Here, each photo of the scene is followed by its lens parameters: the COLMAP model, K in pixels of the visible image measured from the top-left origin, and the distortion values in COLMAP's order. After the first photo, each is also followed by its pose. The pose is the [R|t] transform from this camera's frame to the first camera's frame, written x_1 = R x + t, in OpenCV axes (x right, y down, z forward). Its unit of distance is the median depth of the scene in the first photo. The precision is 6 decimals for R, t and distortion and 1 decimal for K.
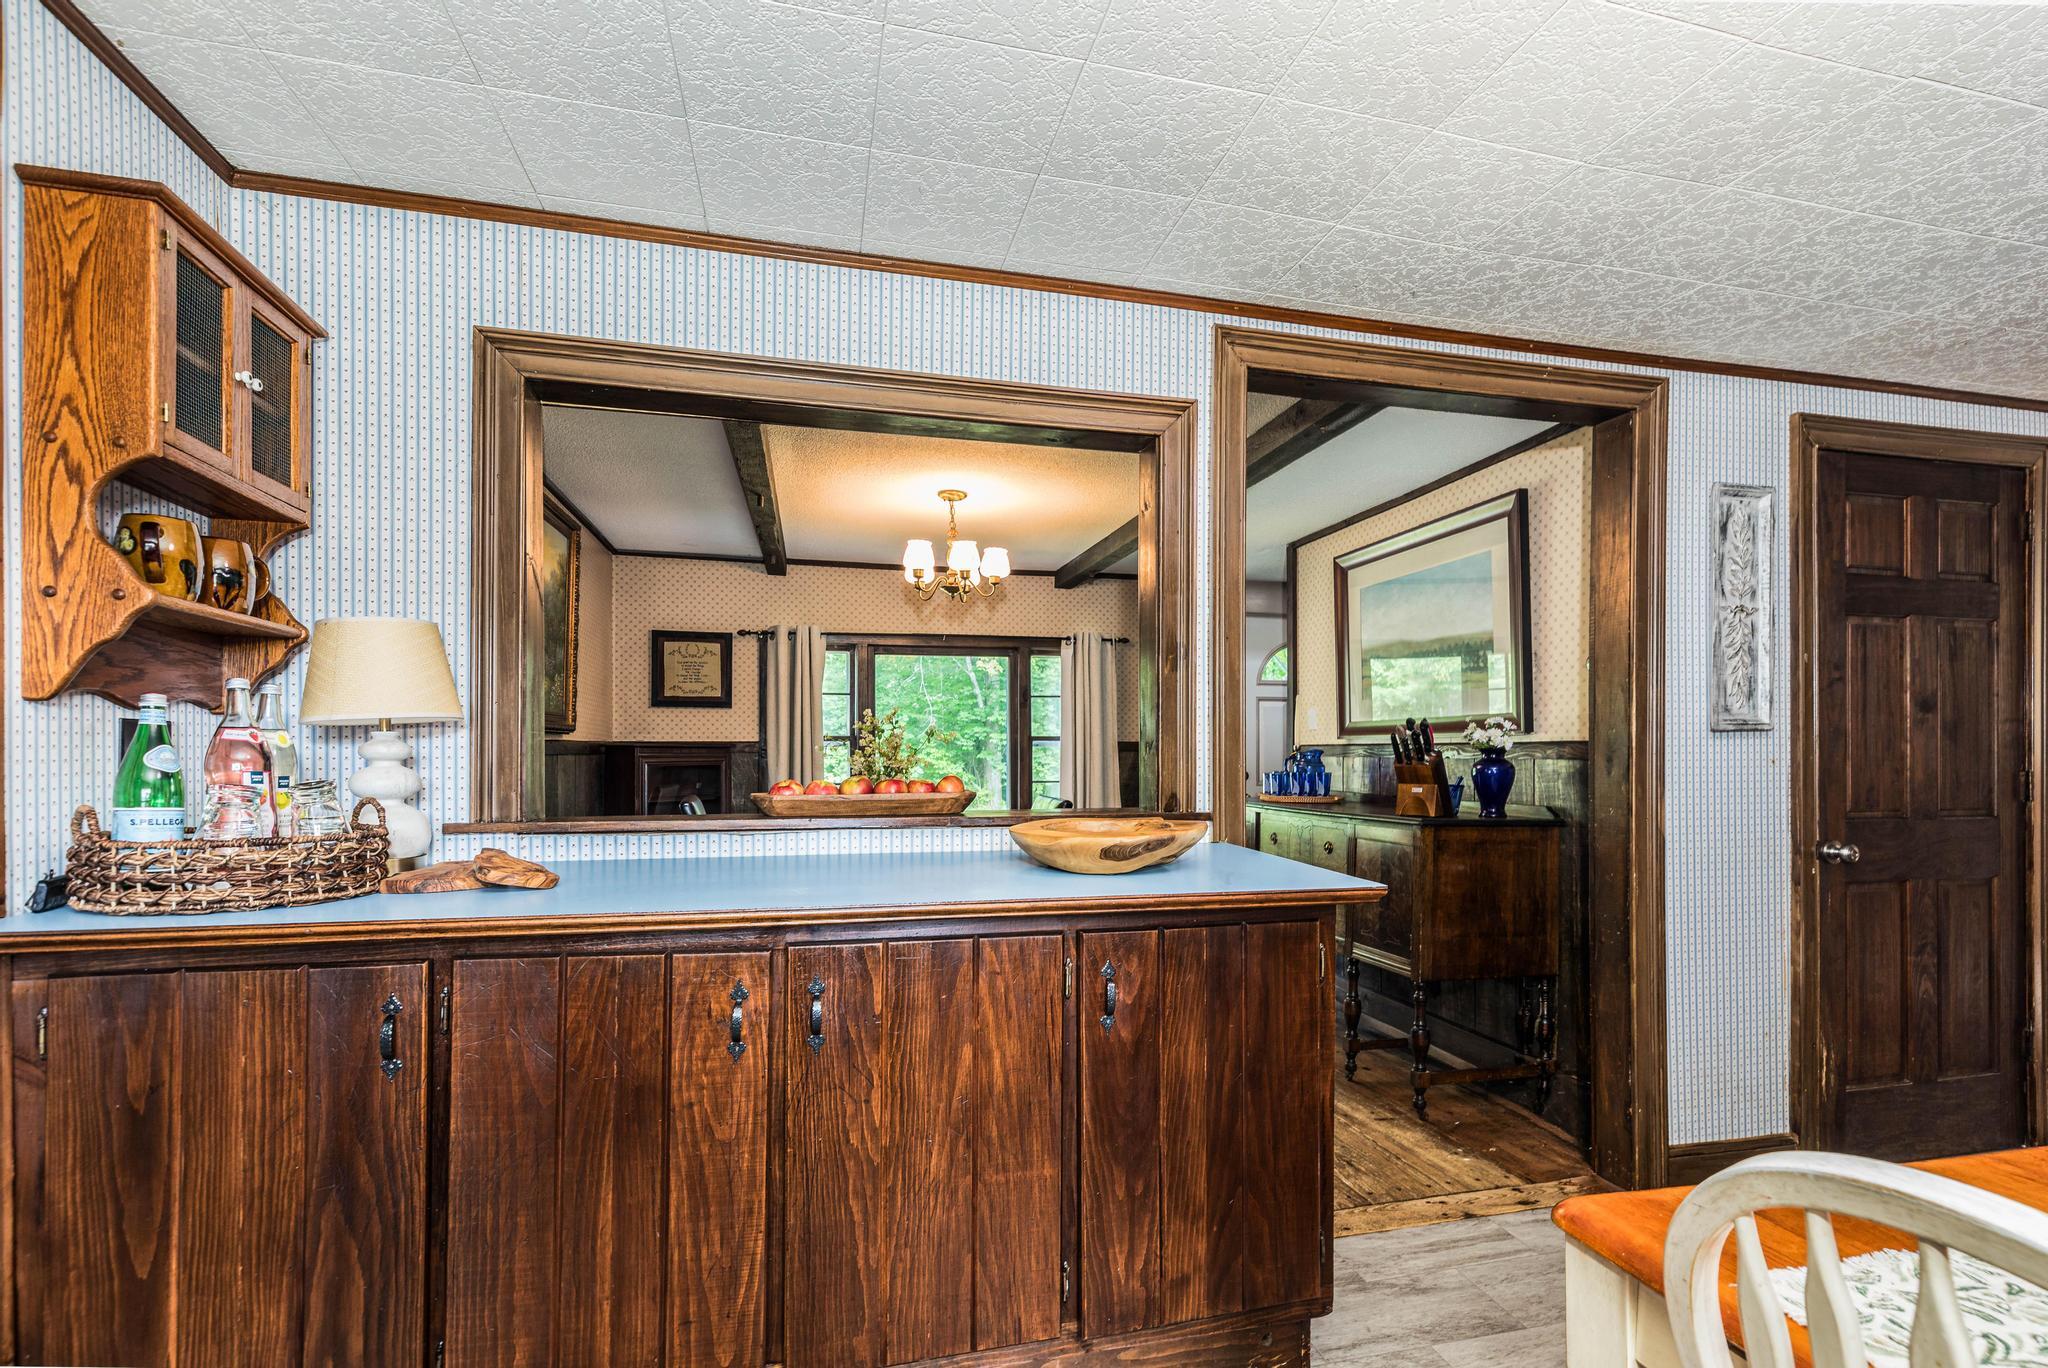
lens RADIAL K [[960.0, 0, 1033.8], [0, 960.0, 748.2], [0, 0, 1]] dist [0.003253, 0.001985]
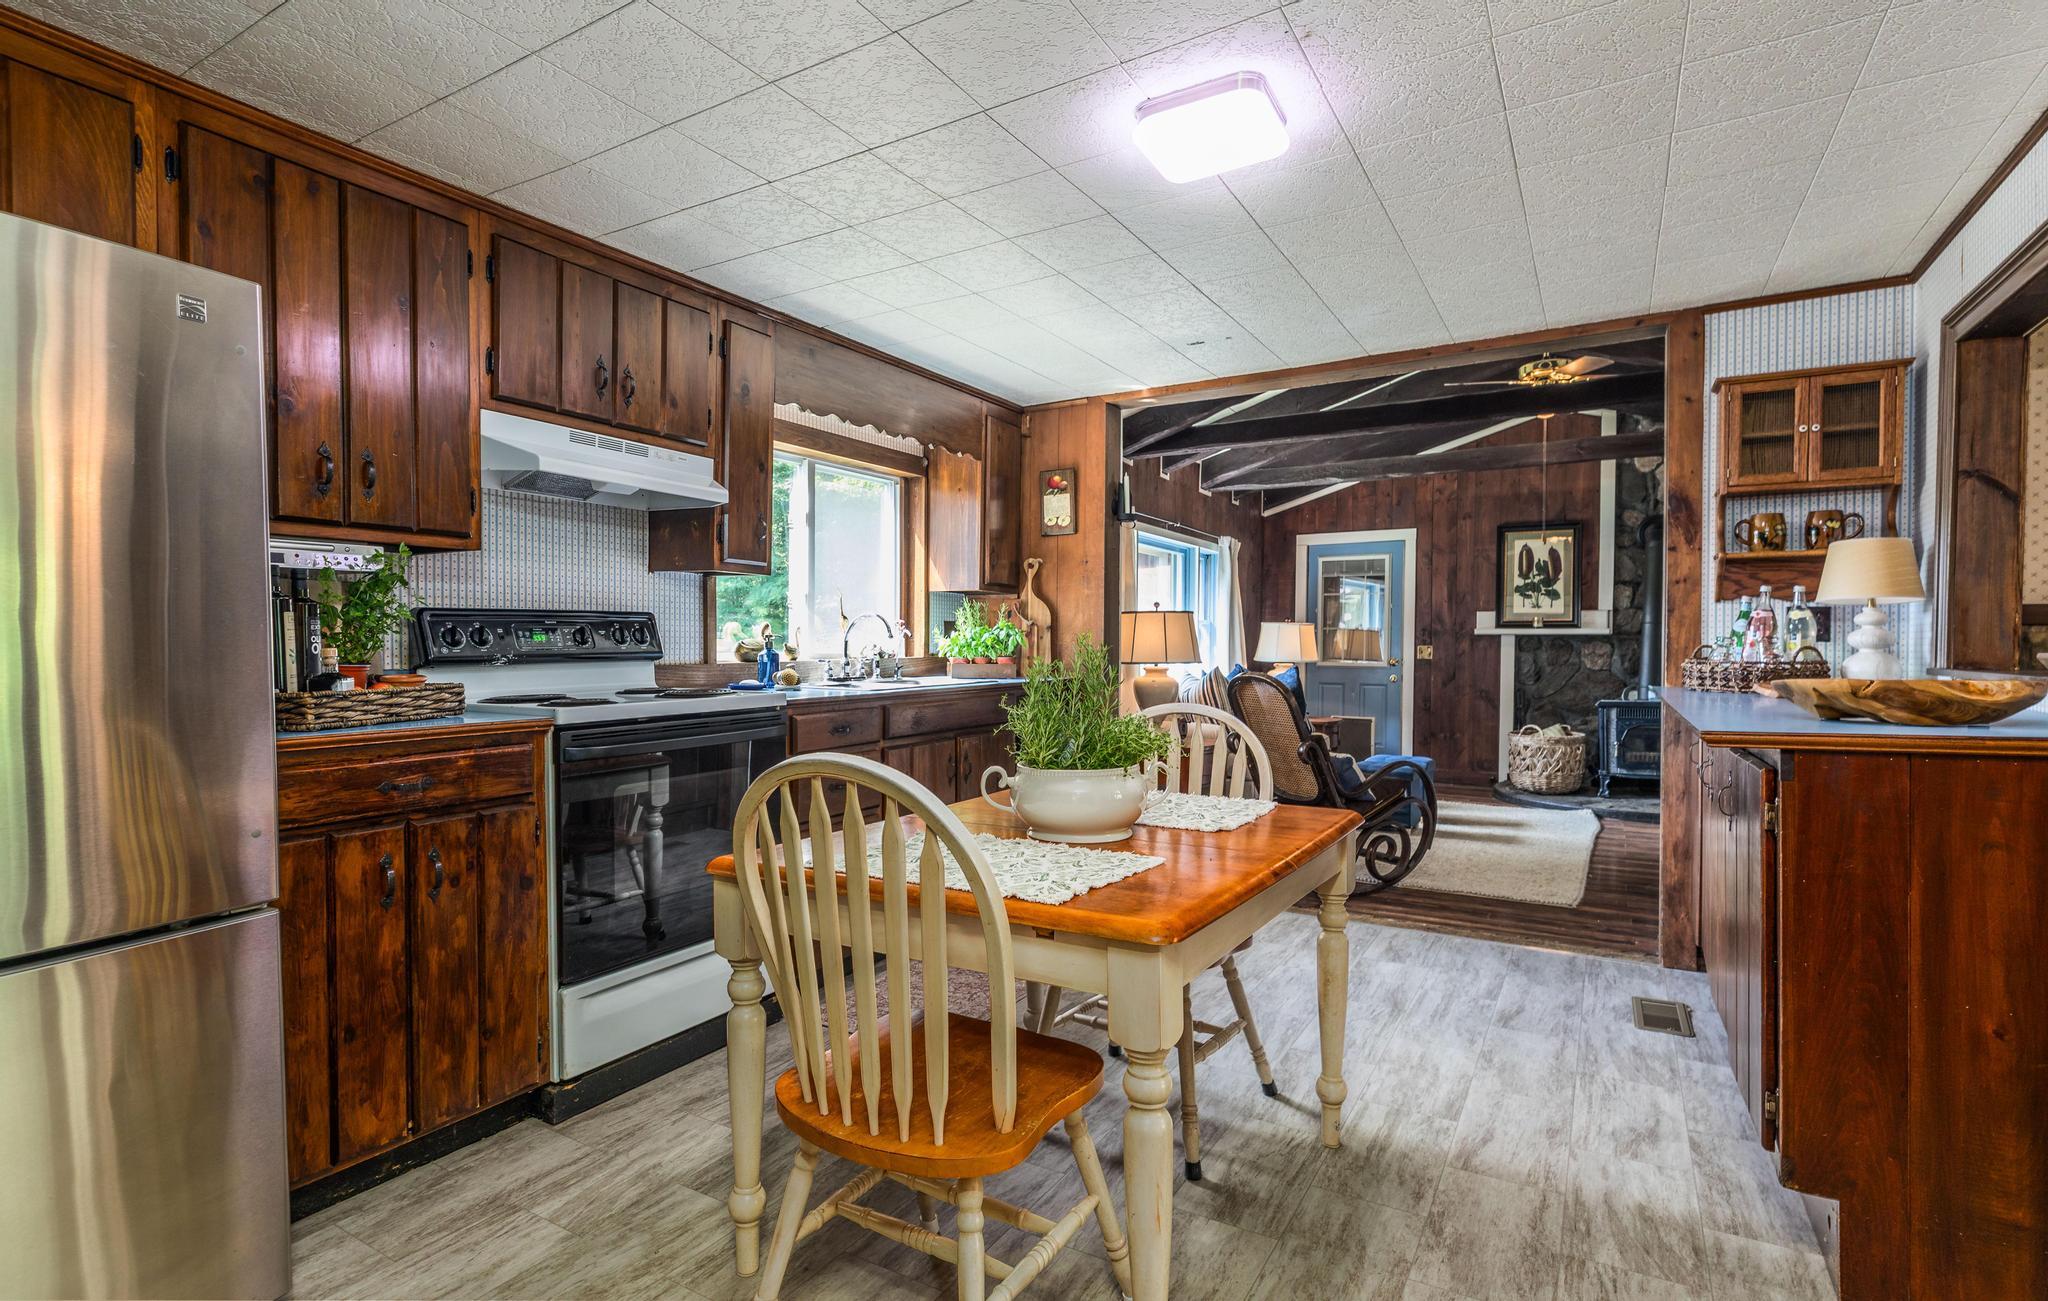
lens RADIAL K [[999.3, 0, 996.4], [0, 999.3, 656.1], [0, 0, 1]] dist [0.009887, 0.000888]
pose [[-0.711012, 0.006256, -0.703152, 0.512988], [0.000675, 0.999966, 0.008215, 0.016133], [0.703180, 0.005366, -0.710992, 0.380855]]
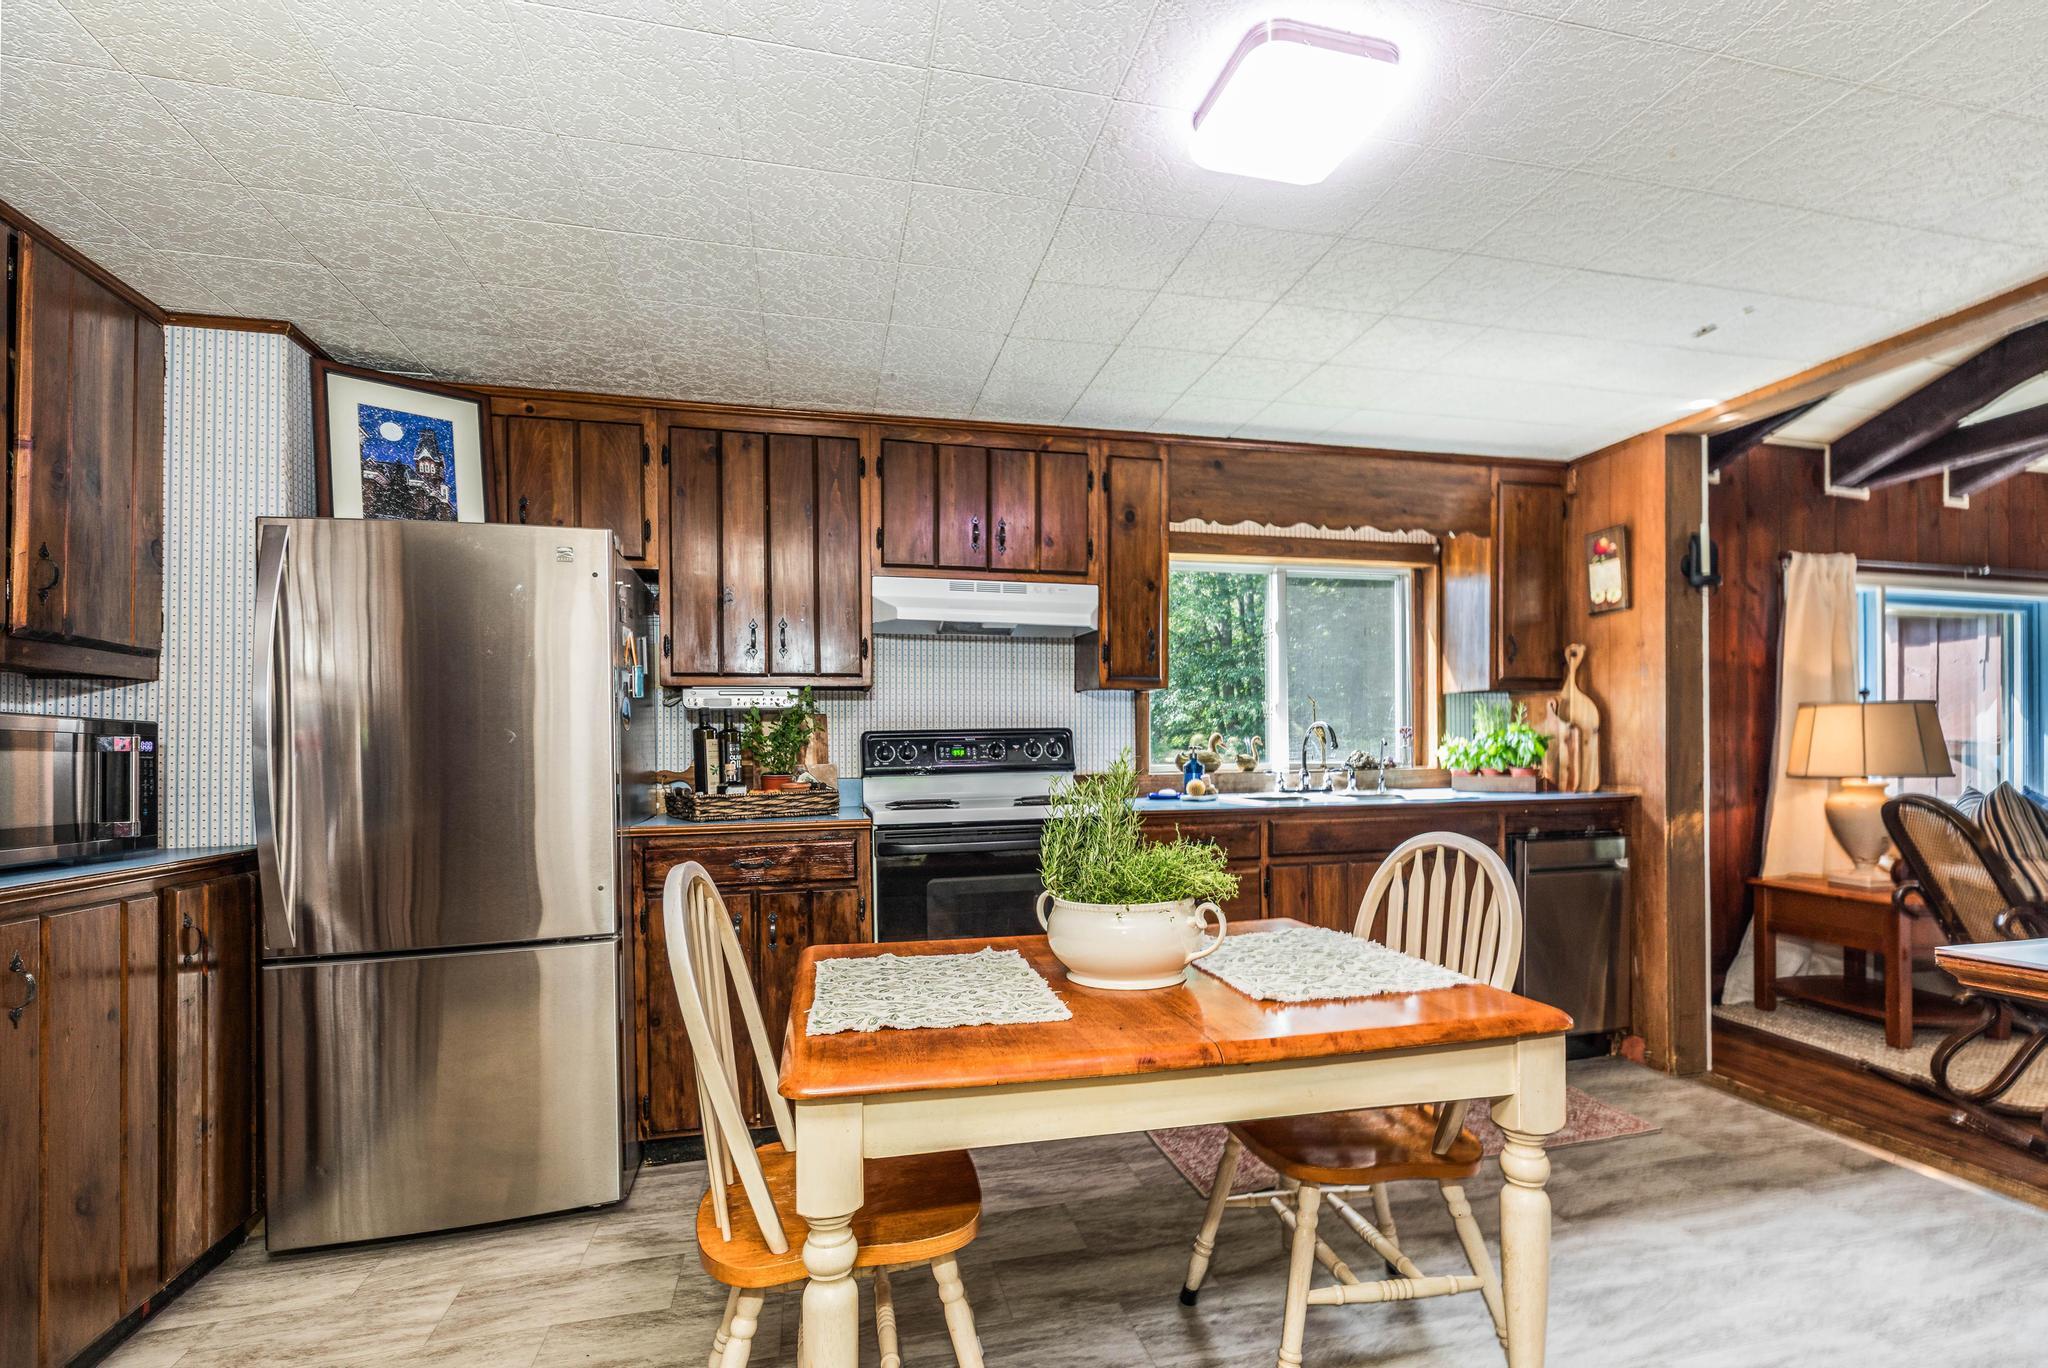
lens RADIAL K [[960.0, 0, 1057.7], [0, 960.0, 740.4], [0, 0, 1]] dist [0.003253, 0.001985]
pose [[-0.999908, 0.008199, -0.010834, 0.246818], [0.008386, 0.999815, -0.017312, 0.013718], [0.010690, -0.017401, -0.999791, 0.455898]]
